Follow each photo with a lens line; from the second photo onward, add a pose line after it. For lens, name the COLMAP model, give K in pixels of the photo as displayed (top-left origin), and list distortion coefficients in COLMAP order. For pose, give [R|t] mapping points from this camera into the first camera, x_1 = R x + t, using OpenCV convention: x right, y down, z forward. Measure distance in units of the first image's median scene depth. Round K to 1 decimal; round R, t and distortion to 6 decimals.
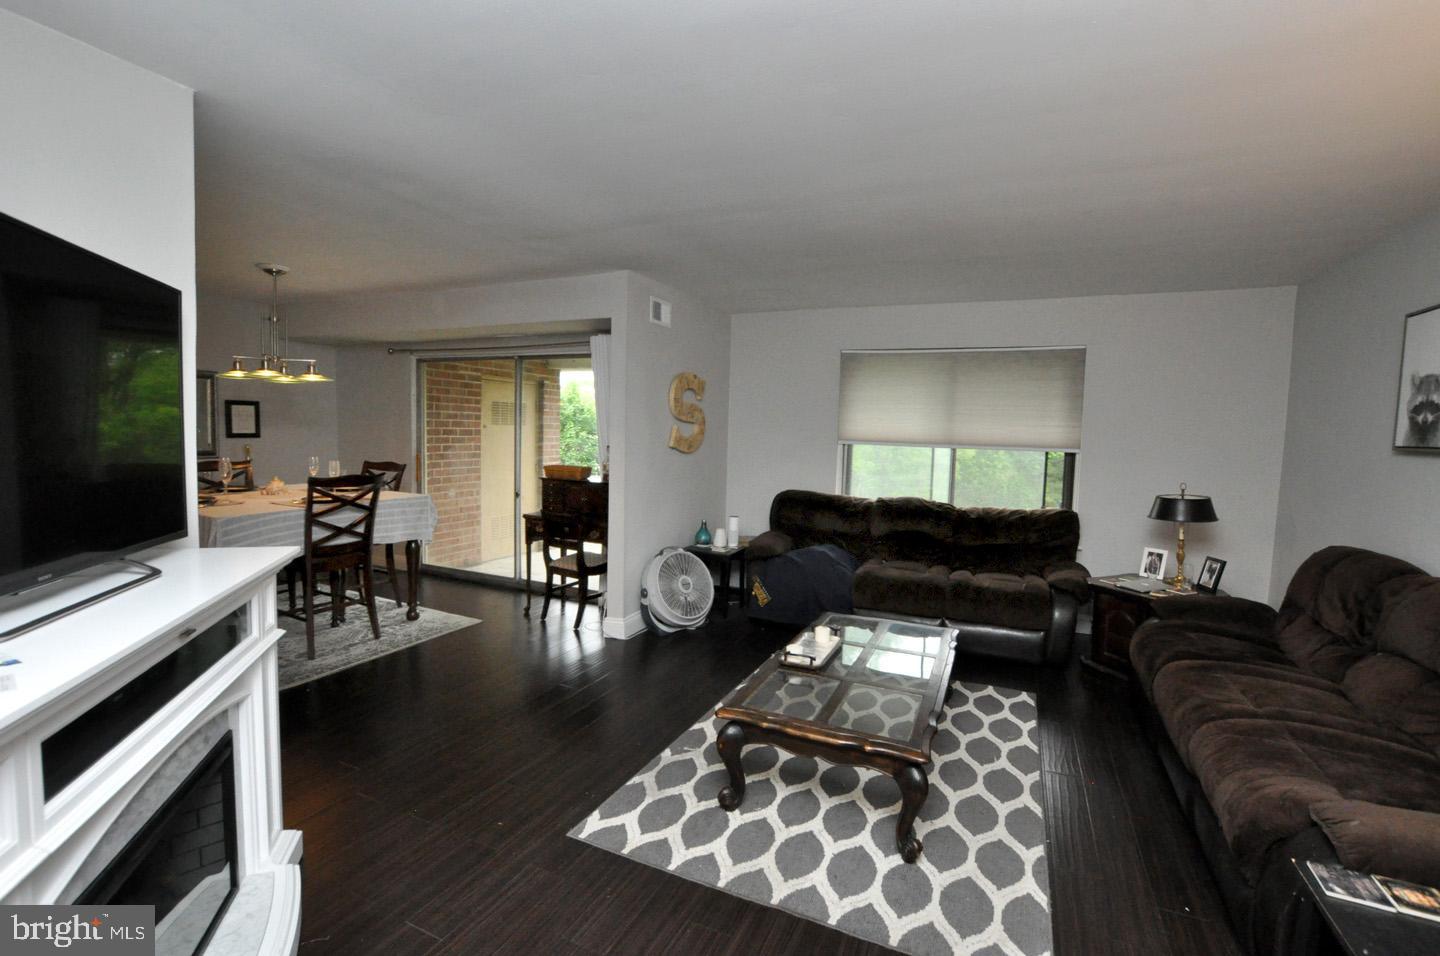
lens RADIAL K [[629.8, 0, 724.7], [0, 629.8, 478.6], [0, 0, 1]] dist [-0.041536, 0.007293]
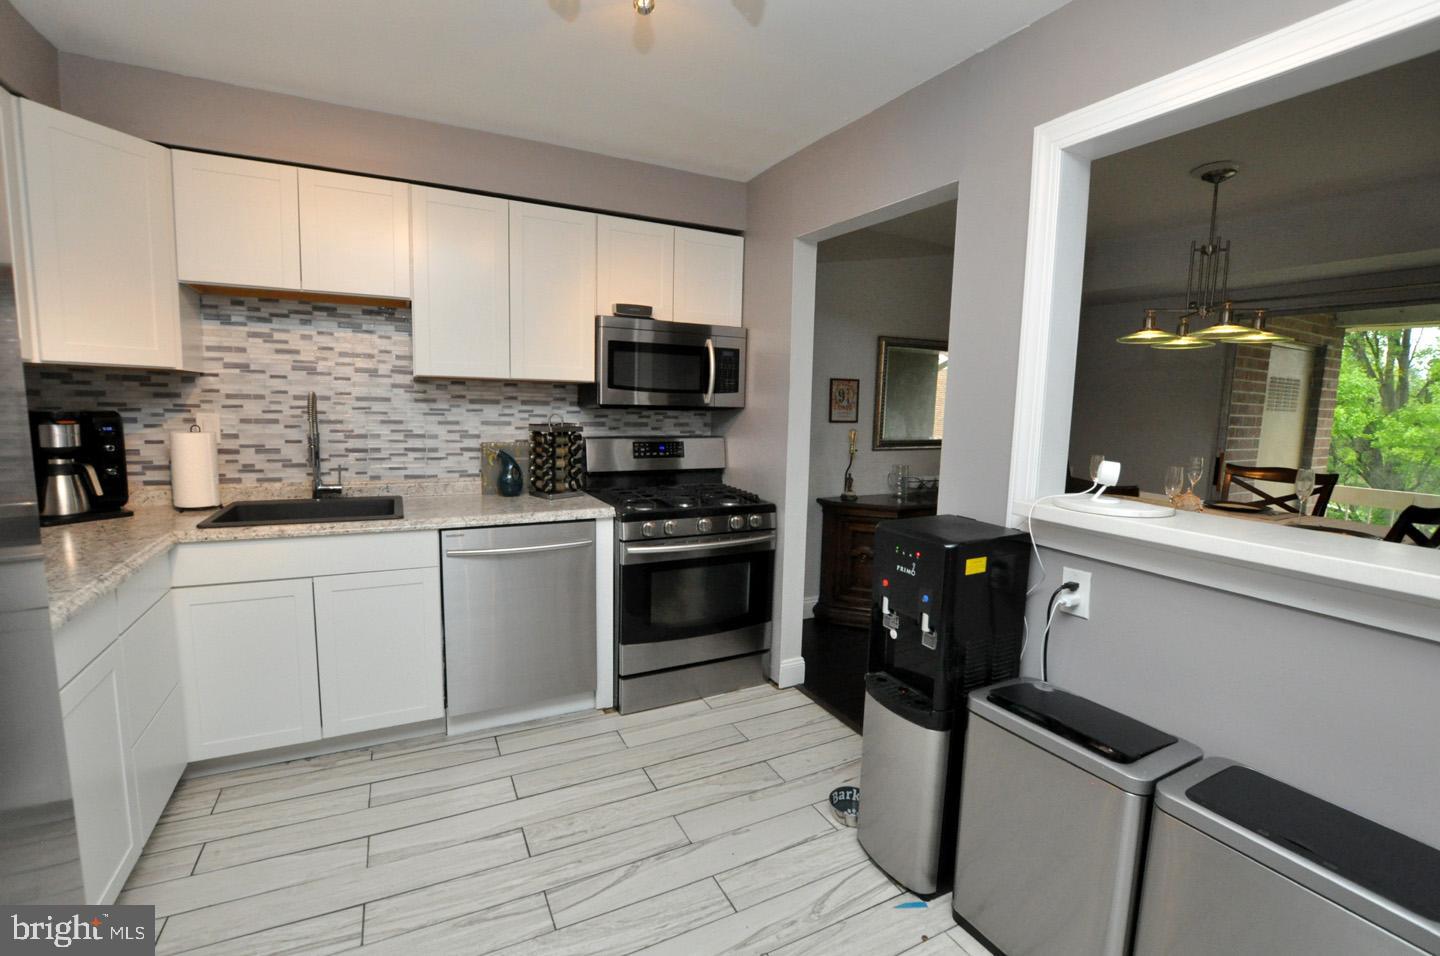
lens RADIAL K [[629.8, 0, 724.7], [0, 629.8, 478.6], [0, 0, 1]] dist [-0.041536, 0.007293]
pose [[0.792421, 0.066269, -0.606364, -0.618593], [-0.051208, 0.997799, 0.042127, -0.012303], [0.607821, -0.002332, 0.794071, 0.138016]]
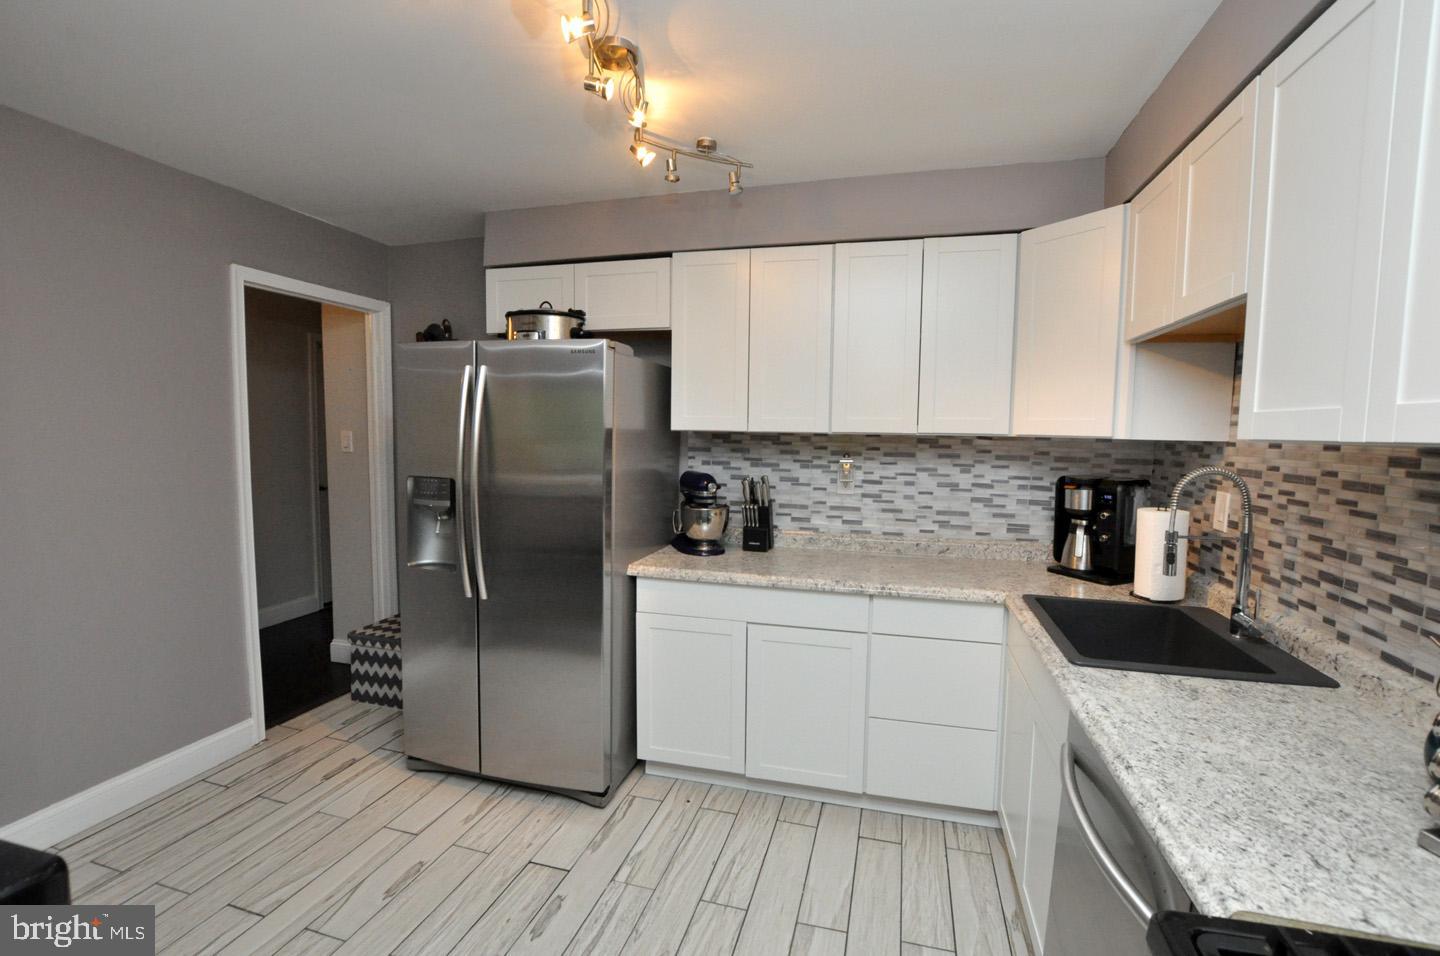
lens RADIAL K [[629.8, 0, 724.7], [0, 629.8, 478.6], [0, 0, 1]] dist [-0.041536, 0.007293]
pose [[-0.984342, -0.028500, -0.173950, -0.881570], [-0.054786, 0.987432, 0.148245, -0.074177], [0.167539, 0.155454, -0.973532, 0.620511]]
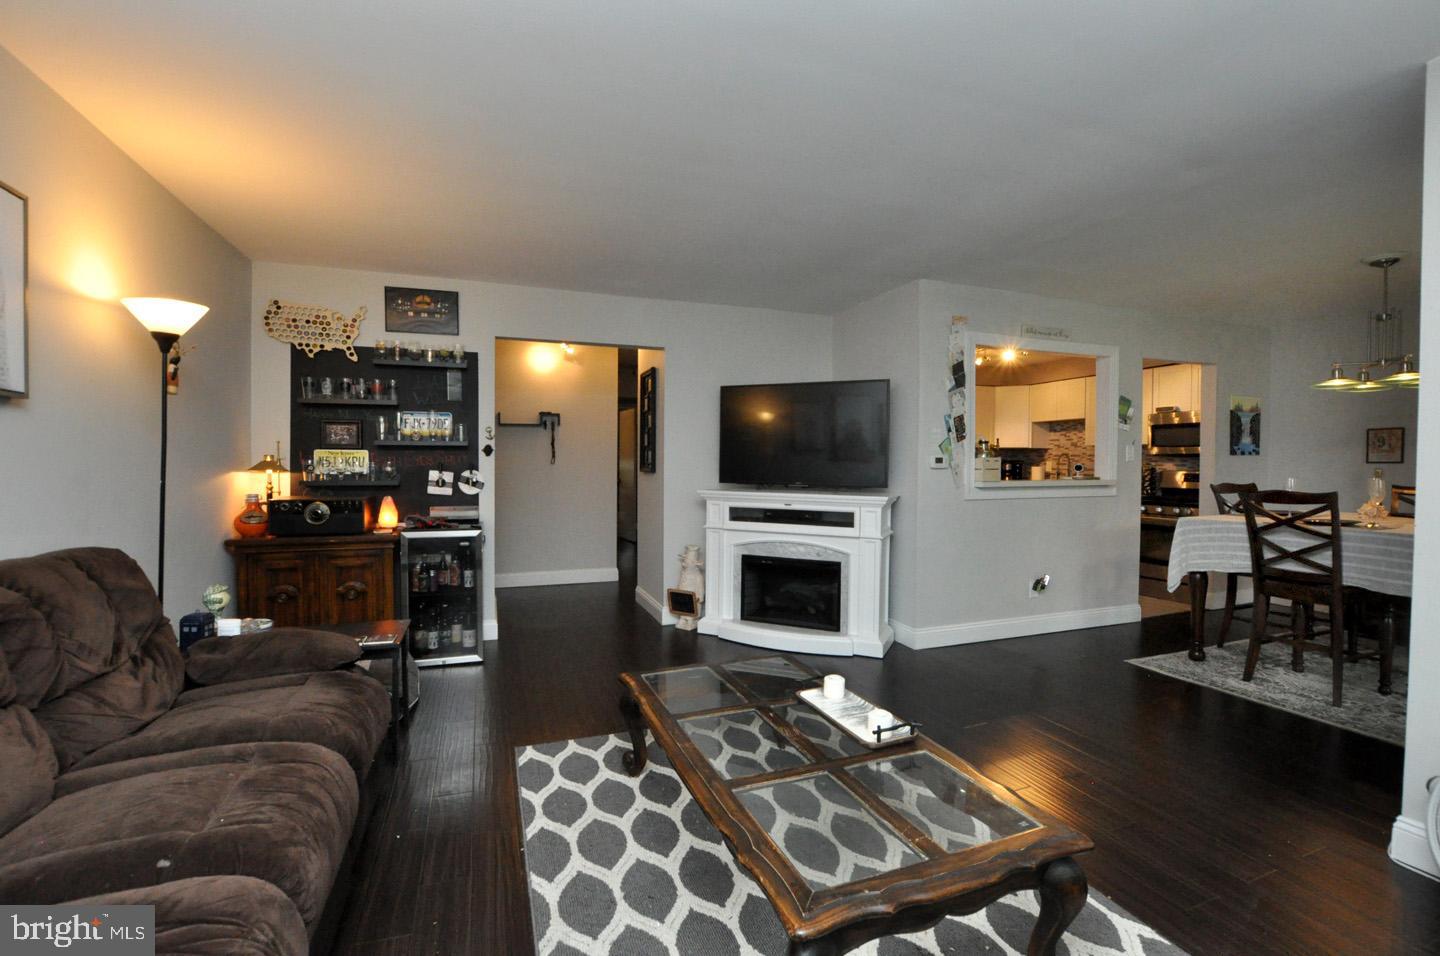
lens RADIAL K [[629.8, 0, 724.7], [0, 629.8, 478.6], [0, 0, 1]] dist [-0.041536, 0.007293]
pose [[-0.702372, -0.011196, -0.711722, 0.440063], [-0.075965, 0.995345, 0.059310, -0.011058], [0.707745, 0.095724, -0.699953, 0.814822]]
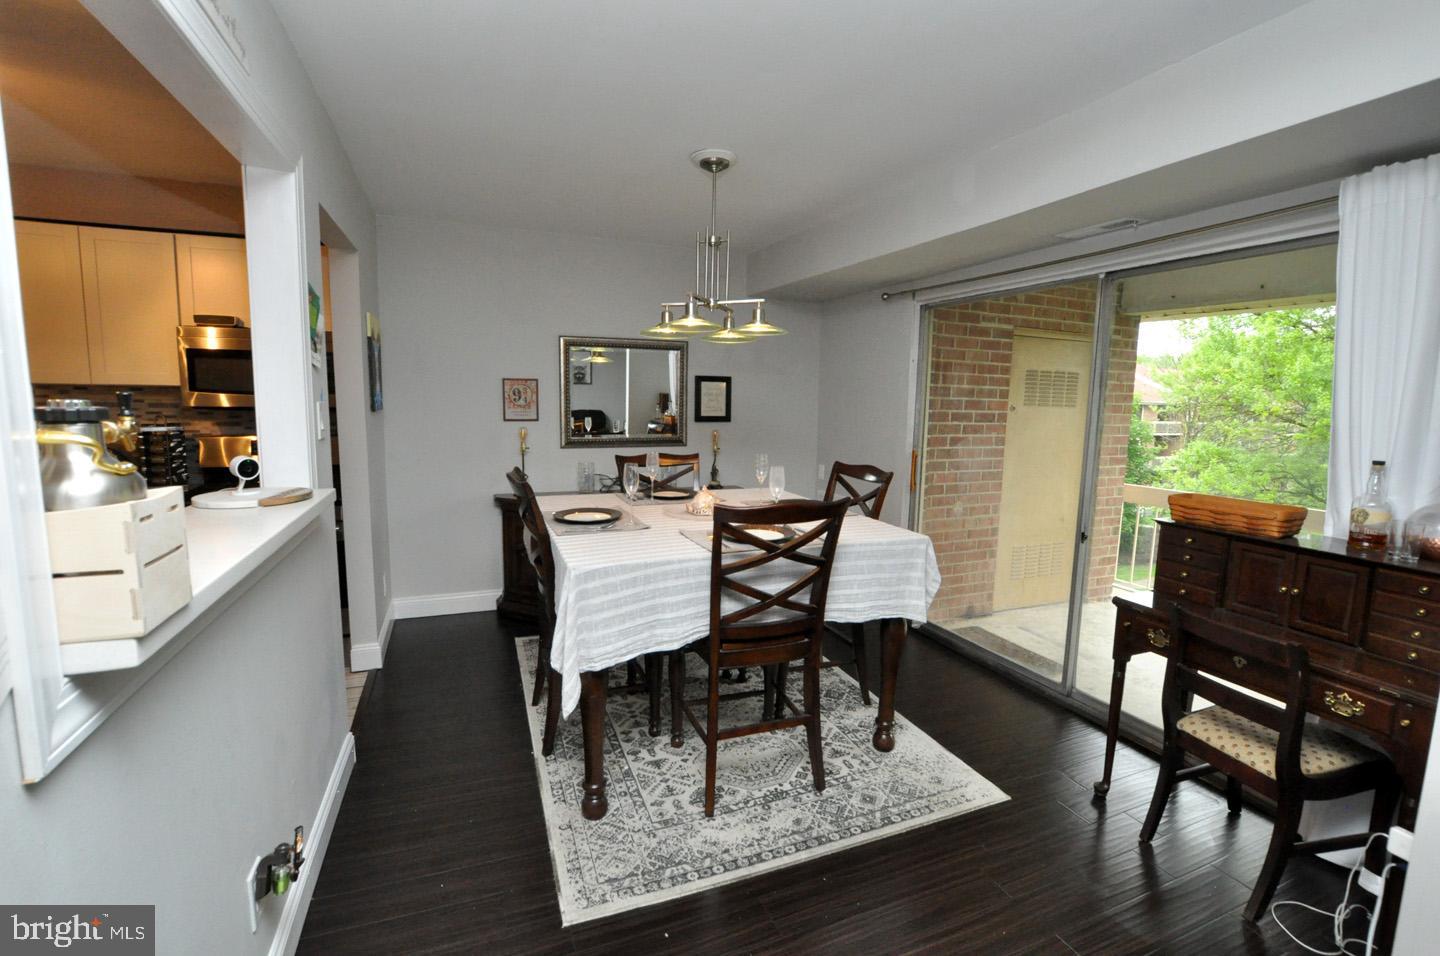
lens RADIAL K [[629.8, 0, 724.7], [0, 629.8, 478.6], [0, 0, 1]] dist [-0.041536, 0.007293]
pose [[0.731912, 0.072767, -0.677503, -0.222948], [-0.053320, 0.997349, 0.049519, -0.037606], [0.679310, -0.000119, 0.733851, 0.450879]]
